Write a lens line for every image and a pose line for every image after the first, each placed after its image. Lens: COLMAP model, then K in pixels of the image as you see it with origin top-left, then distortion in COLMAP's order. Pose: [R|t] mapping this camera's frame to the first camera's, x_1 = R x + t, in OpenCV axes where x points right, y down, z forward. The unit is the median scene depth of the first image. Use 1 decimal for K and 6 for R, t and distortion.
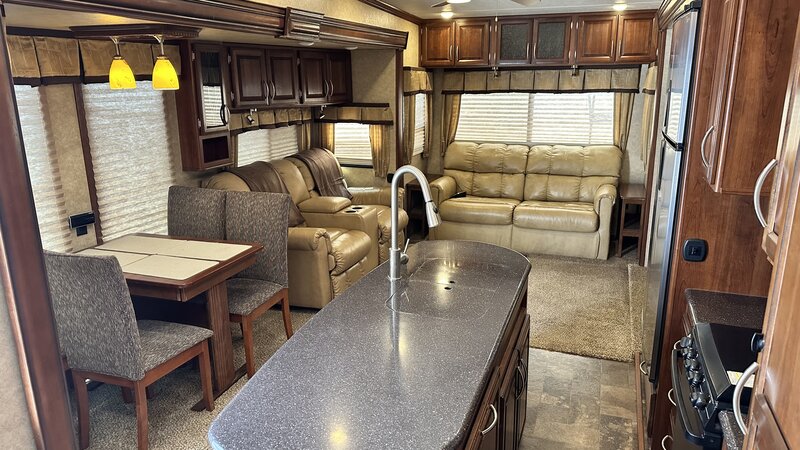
lens RADIAL K [[558.7, 0, 395.2], [0, 558.7, 226.0], [0, 0, 1]] dist [0.090205, -0.001078]
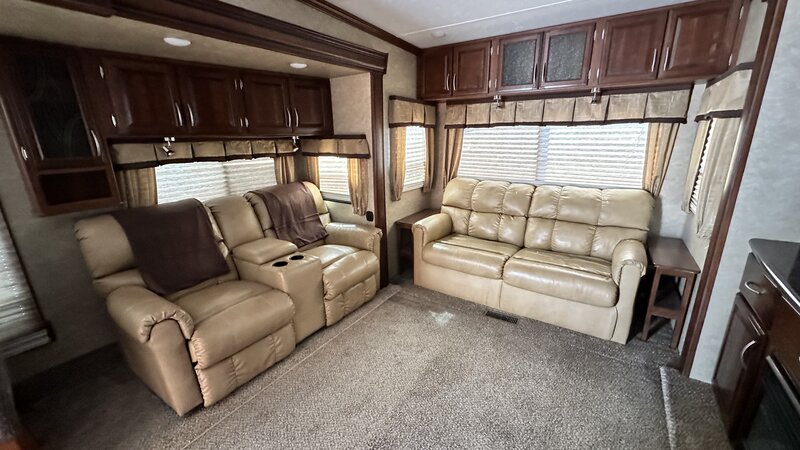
lens RADIAL K [[323.3, 0, 397.8], [0, 323.3, 223.8], [0, 0, 1]] dist [0.008744, 0.000015]
pose [[0.971756, 0.059853, -0.228272, 0.159359], [-0.055763, 0.998148, 0.024332, -0.087842], [0.229306, -0.010916, 0.973293, 0.482907]]
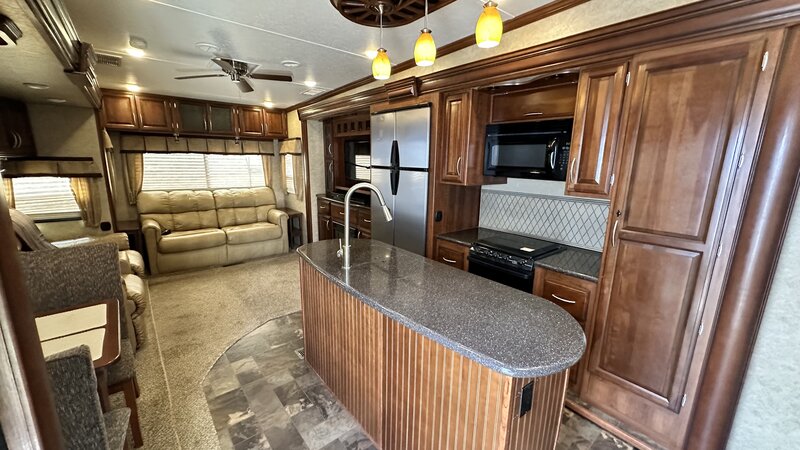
lens RADIAL K [[323.3, 0, 397.8], [0, 323.3, 223.8], [0, 0, 1]] dist [0.008744, 0.000015]
pose [[0.505790, -0.155335, 0.848556, -0.253369], [0.198794, 0.978168, 0.060569, -0.015648], [-0.839439, 0.138052, 0.525627, 0.189482]]
